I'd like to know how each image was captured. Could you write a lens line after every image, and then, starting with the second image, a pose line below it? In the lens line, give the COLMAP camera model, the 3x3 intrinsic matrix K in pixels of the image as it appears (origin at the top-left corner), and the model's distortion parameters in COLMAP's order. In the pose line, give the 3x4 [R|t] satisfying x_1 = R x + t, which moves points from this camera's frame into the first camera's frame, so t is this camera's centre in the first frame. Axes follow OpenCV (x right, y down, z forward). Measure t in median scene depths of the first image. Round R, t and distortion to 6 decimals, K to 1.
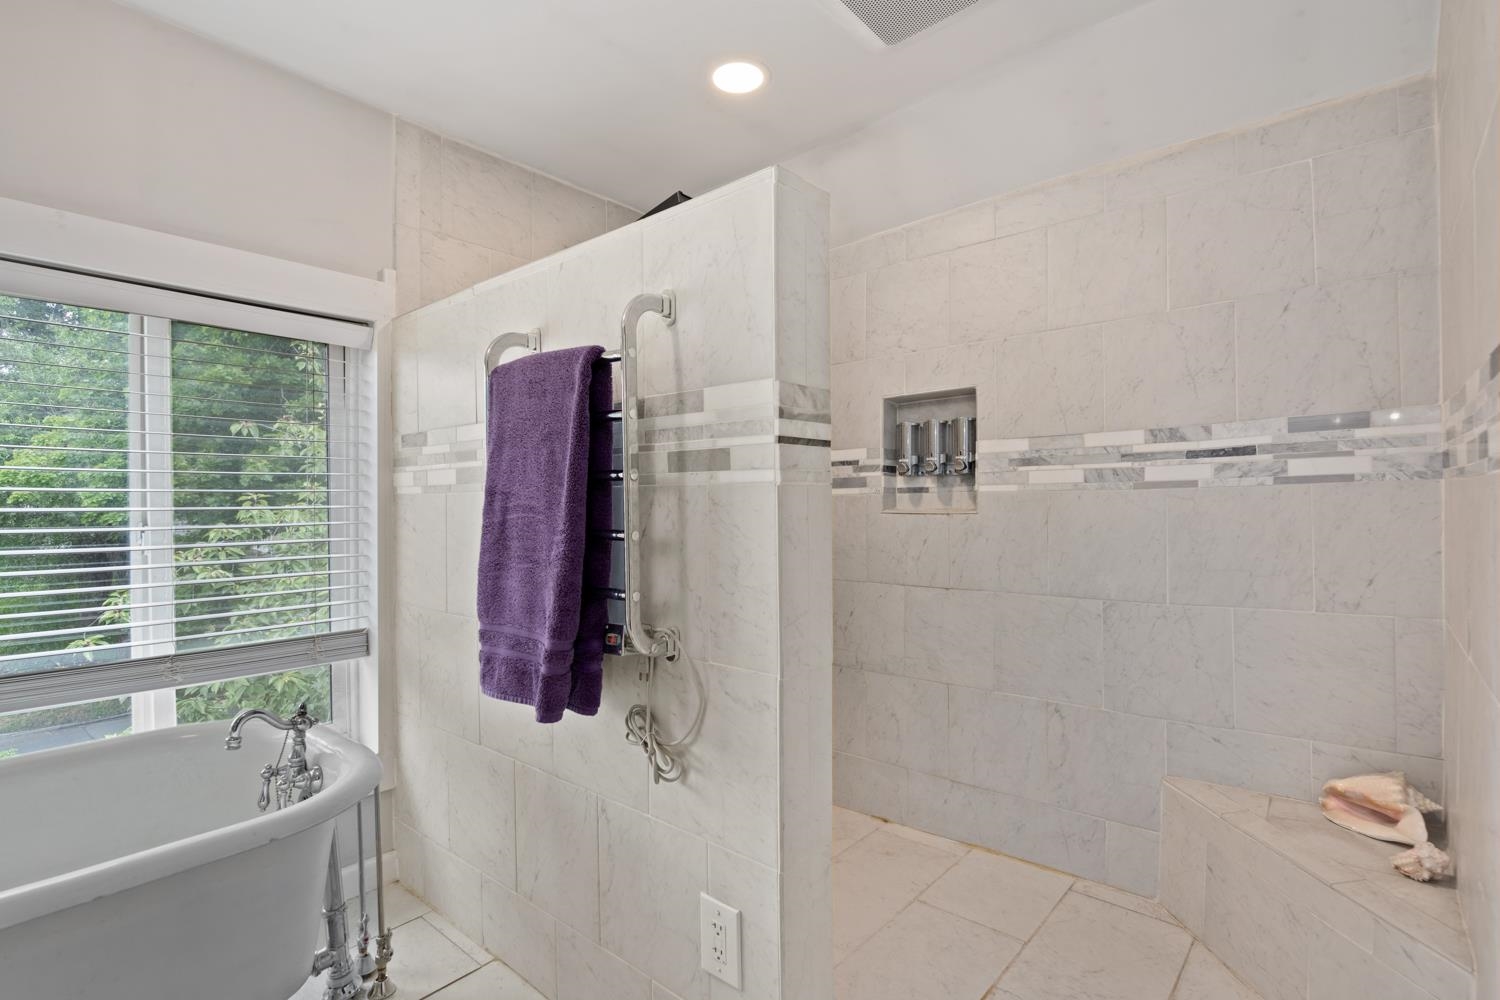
lens RADIAL K [[715.2, 0, 751.7], [0, 715.2, 509.2], [0, 0, 1]] dist [-0.006240, -0.000599]
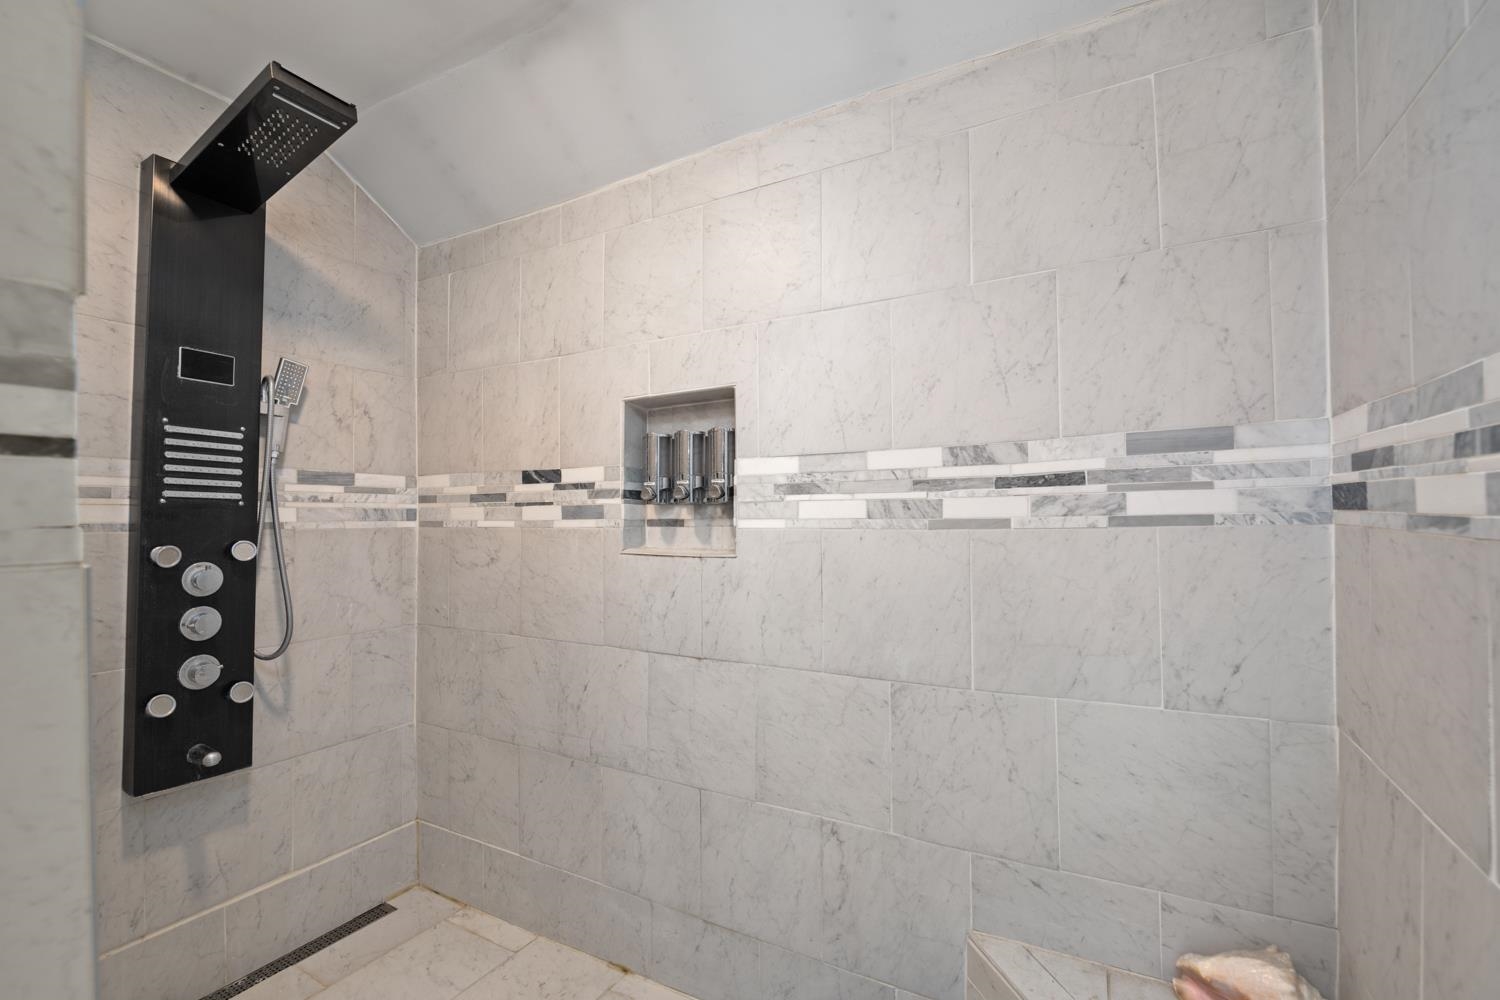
lens RADIAL K [[638.3, 0, 756.6], [0, 638.3, 510.8], [0, 0, 1]] dist [-0.007871, -0.000004]
pose [[0.980584, 0.004850, 0.196041, 0.272920], [-0.001544, 0.999854, -0.017014, -0.040787], [-0.196095, 0.016380, 0.980448, 0.461534]]
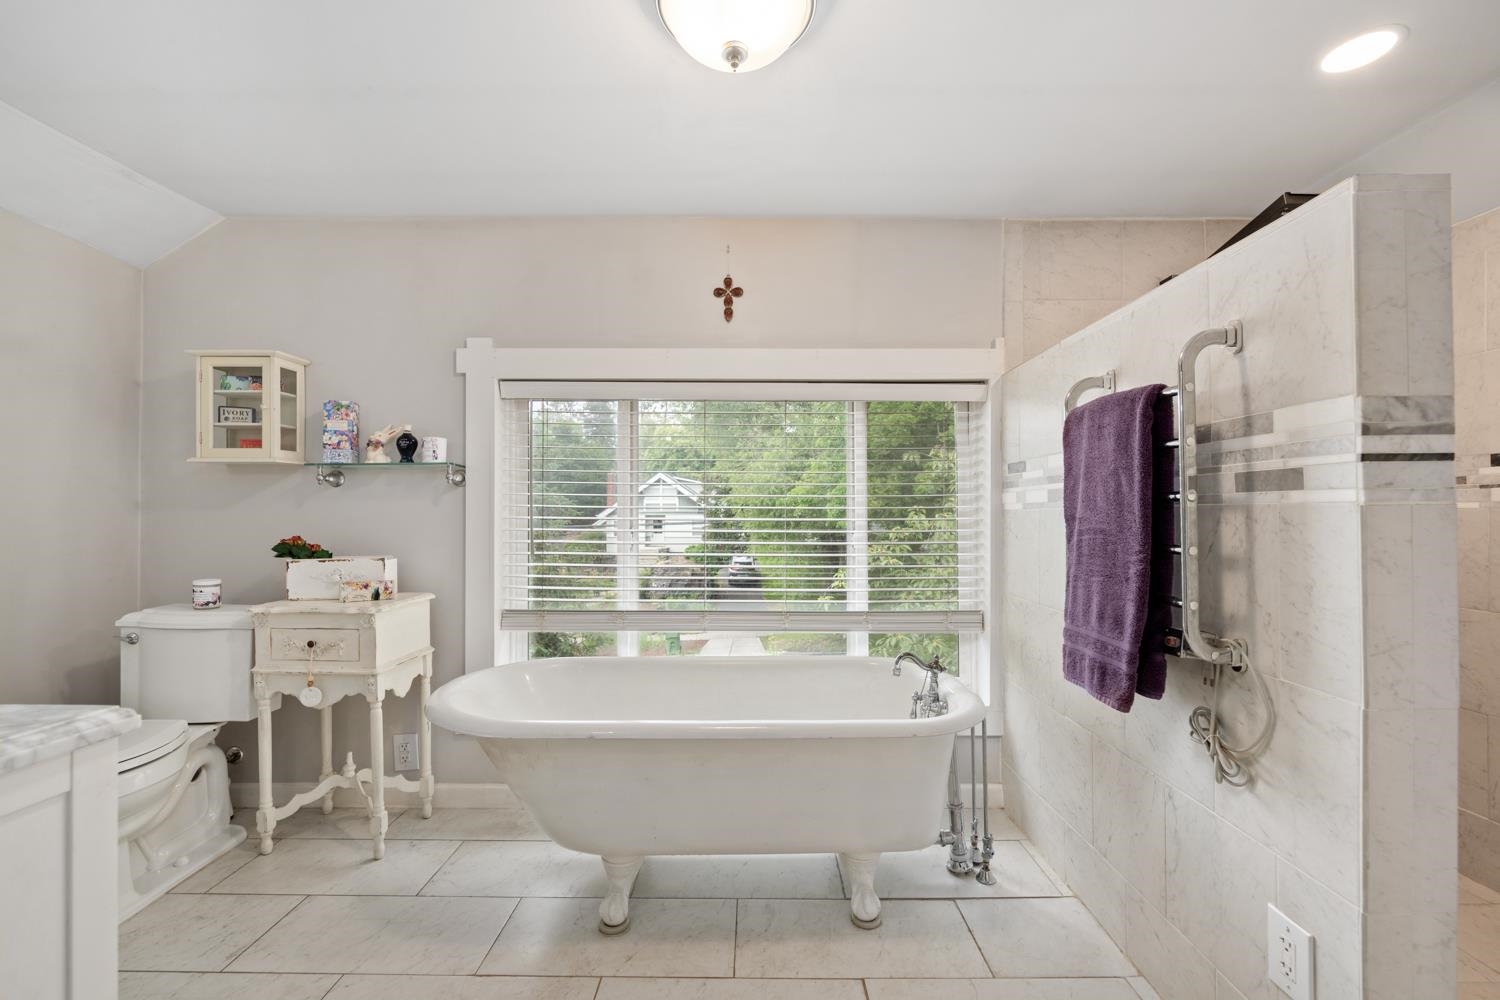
lens RADIAL K [[638.3, 0, 752.7], [0, 638.3, 509.4], [0, 0, 1]] dist [-0.007871, -0.000004]
pose [[0.646634, -0.000786, -0.762800, 0.105466], [-0.007457, 0.999945, -0.007351, -0.010491], [0.762764, 0.010442, 0.646593, -0.114670]]
